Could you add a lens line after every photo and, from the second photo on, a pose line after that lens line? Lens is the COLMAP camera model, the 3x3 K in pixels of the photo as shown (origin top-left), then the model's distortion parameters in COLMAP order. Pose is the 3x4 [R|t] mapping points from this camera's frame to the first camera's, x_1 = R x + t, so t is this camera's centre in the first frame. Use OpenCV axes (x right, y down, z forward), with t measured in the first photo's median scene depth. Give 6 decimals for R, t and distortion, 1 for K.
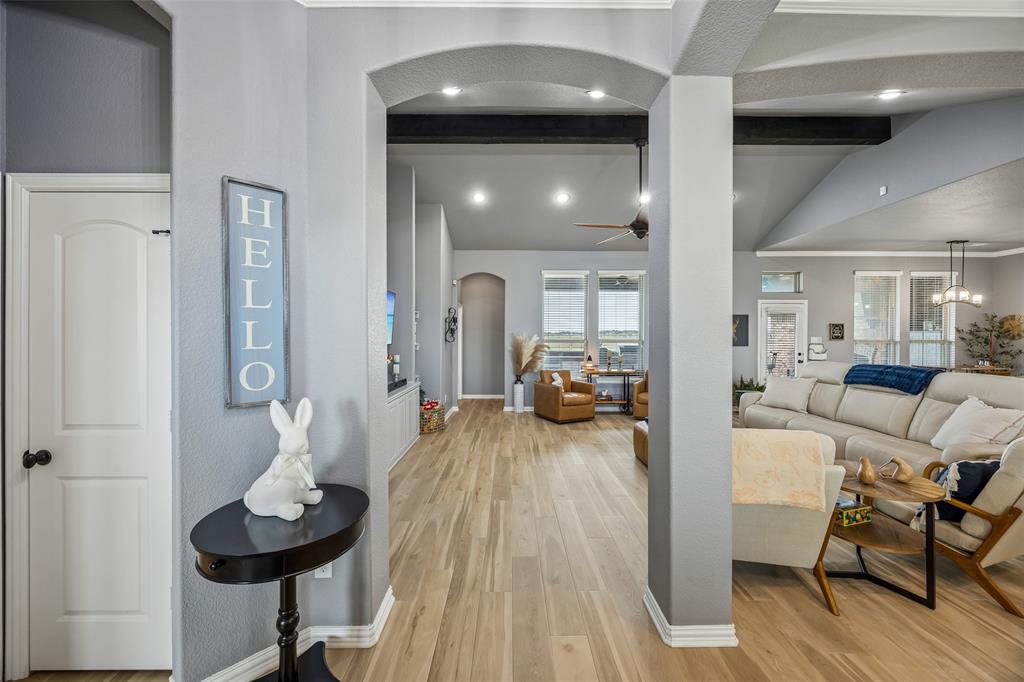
lens RADIAL K [[388.9, 0, 517.2], [0, 388.9, 334.3], [0, 0, 1]] dist [0.000798, 0.000005]
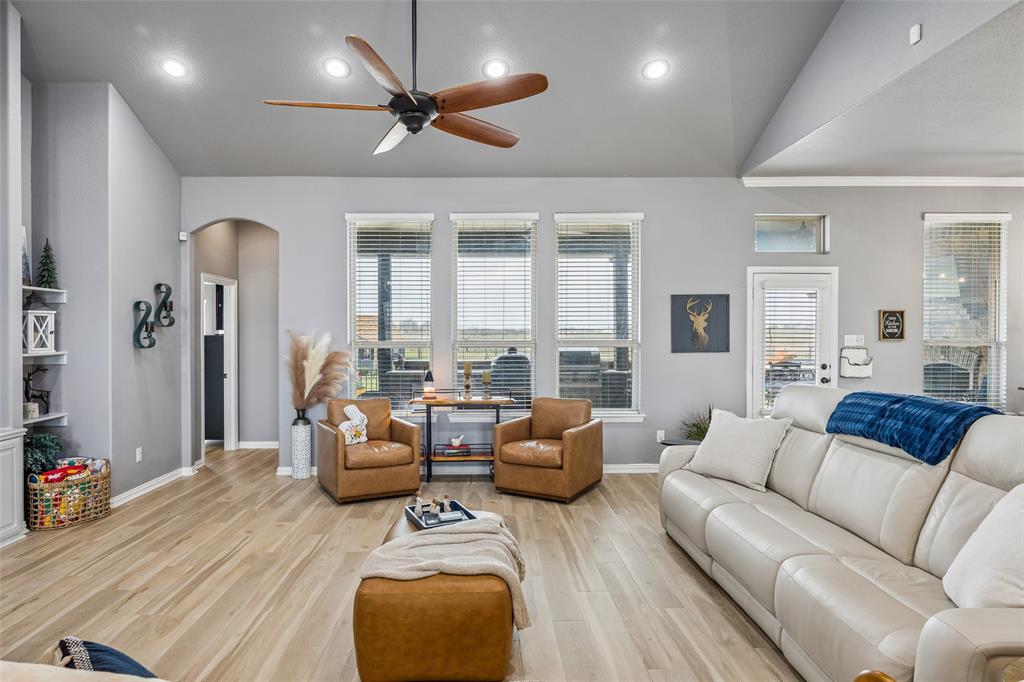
lens RADIAL K [[604.1, 0, 498.6], [0, 604.1, 333.8], [0, 0, 1]] dist [-0.000231, 0.000416]
pose [[0.999967, -0.004798, 0.006558, 0.274215], [0.004784, 0.999986, 0.002045, 0.001215], [-0.006568, -0.002013, 0.999976, 0.164077]]
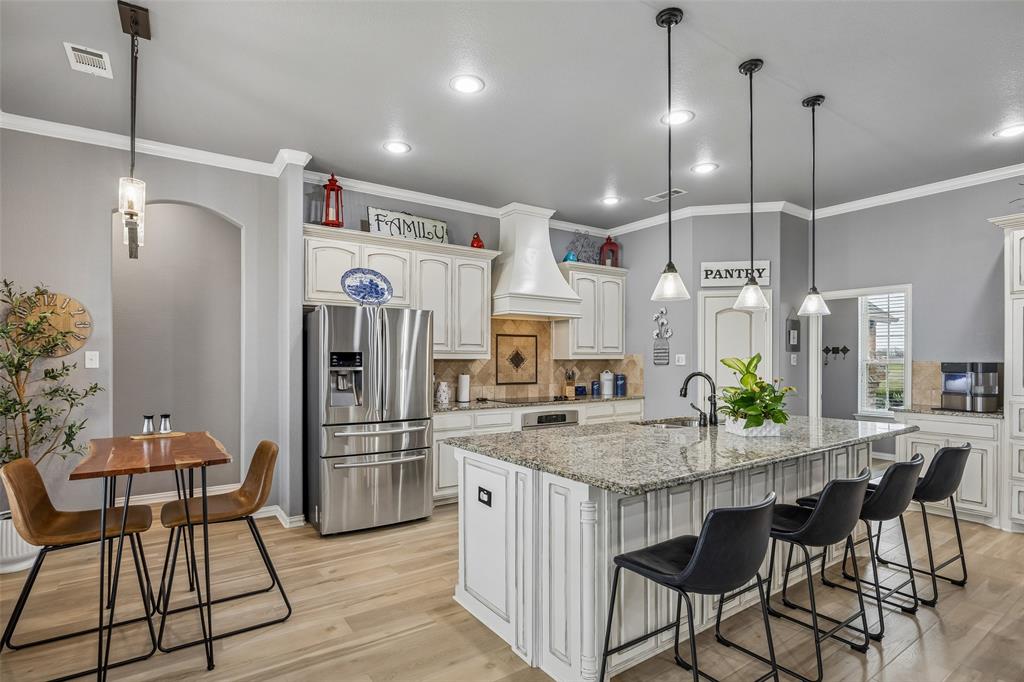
lens RADIAL K [[512.3, 0, 503.9], [0, 512.3, 359.8], [0, 0, 1]] dist [-0.002742, 0.001126]
pose [[-0.546299, -0.005738, 0.837571, 0.601083], [-0.002329, 0.999983, 0.005332, 0.012576], [-0.837587, 0.000962, -0.546303, 0.892057]]
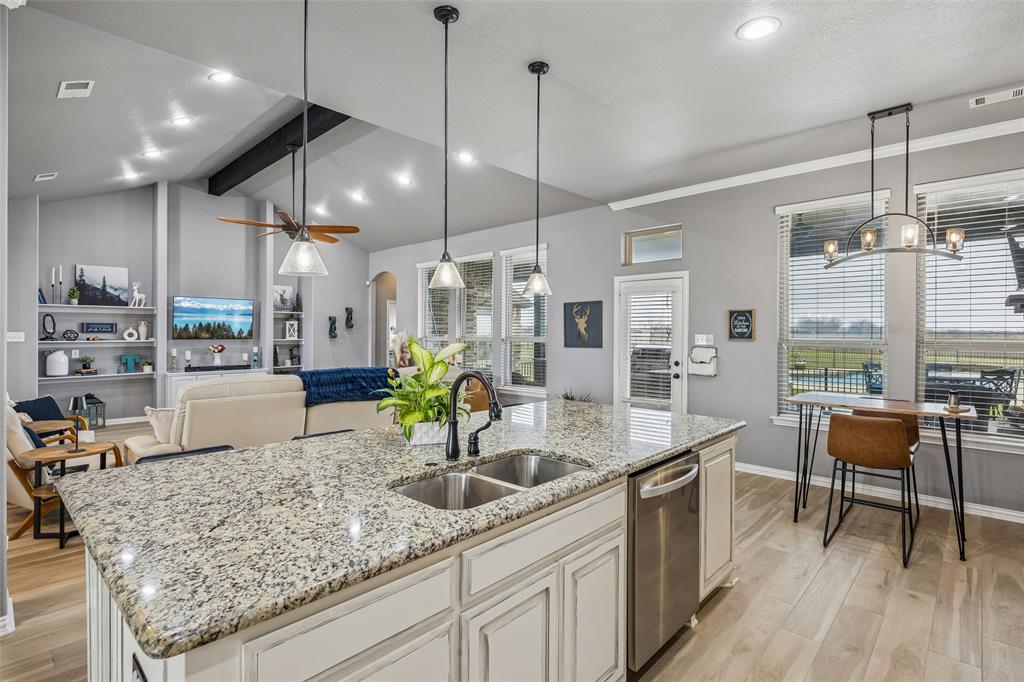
lens RADIAL K [[506.9, 0, 511.3], [0, 506.9, 335.3], [0, 0, 1]] dist [-0.015131, 0.001851]
pose [[0.715503, 0.002237, -0.698606, 1.116710], [-0.002046, 0.999997, 0.001106, 0.008021], [0.698607, 0.000638, 0.715505, 0.284278]]
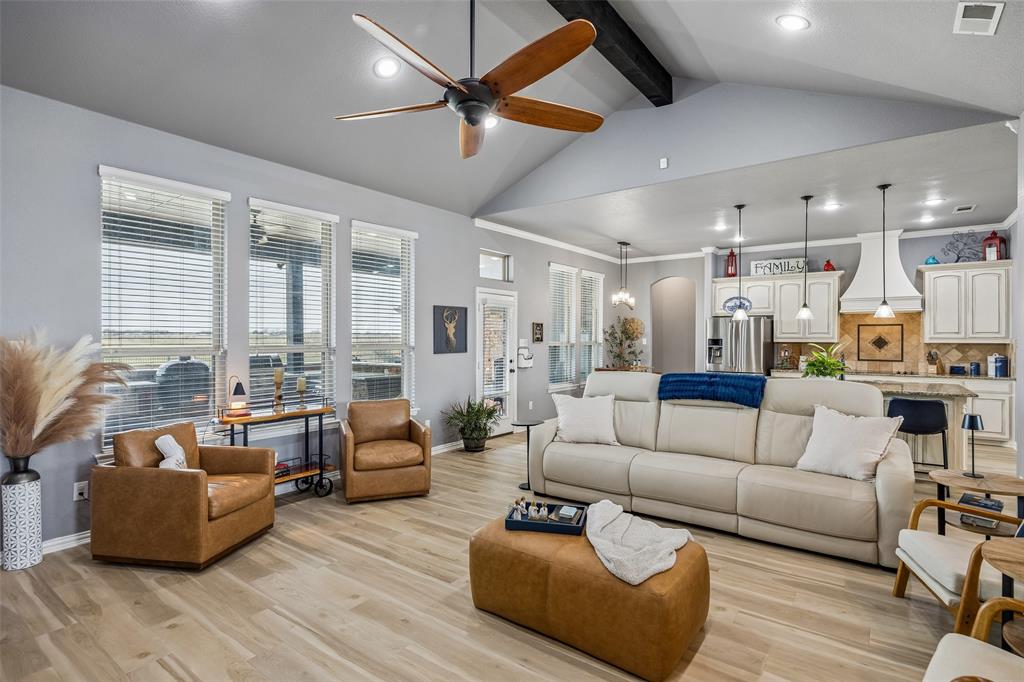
lens RADIAL K [[506.9, 0, 505.0], [0, 506.9, 337.7], [0, 0, 1]] dist [-0.015131, 0.001851]
pose [[0.614341, -0.003443, 0.789033, -0.081900], [0.001545, 0.999994, 0.003160, 0.000953], [-0.789039, -0.000723, 0.614342, 0.400537]]
